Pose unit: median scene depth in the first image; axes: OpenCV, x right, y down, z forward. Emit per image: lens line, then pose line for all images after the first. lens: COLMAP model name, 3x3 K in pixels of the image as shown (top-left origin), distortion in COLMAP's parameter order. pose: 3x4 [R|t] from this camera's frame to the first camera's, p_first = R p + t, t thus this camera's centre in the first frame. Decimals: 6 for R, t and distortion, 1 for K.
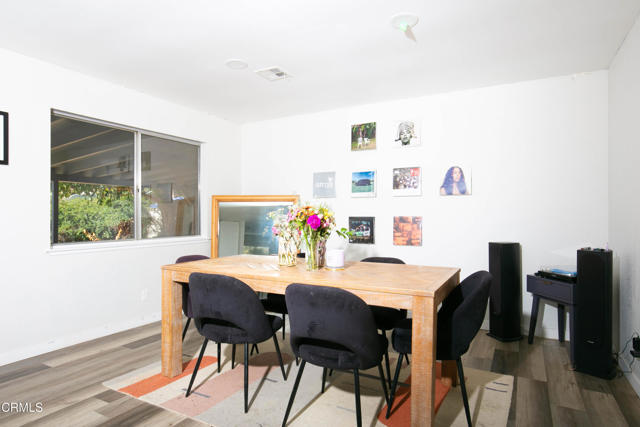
lens RADIAL K [[377.1, 0, 319.1], [0, 377.1, 212.3], [0, 0, 1]] dist [-0.001052, 0.000153]
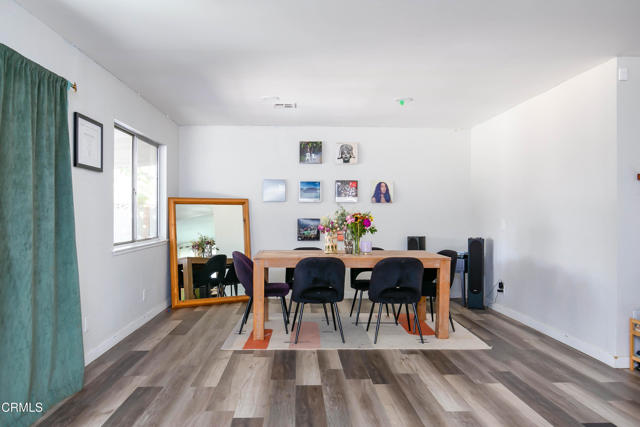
lens RADIAL K [[488.5, 0, 319.2], [0, 488.5, 215.4], [0, 0, 1]] dist [-0.001431, -0.000320]
pose [[0.851319, 0.002482, 0.524642, -0.712301], [-0.008205, 0.999929, 0.008584, -0.013065], [-0.524584, -0.011613, 0.851280, -0.362886]]
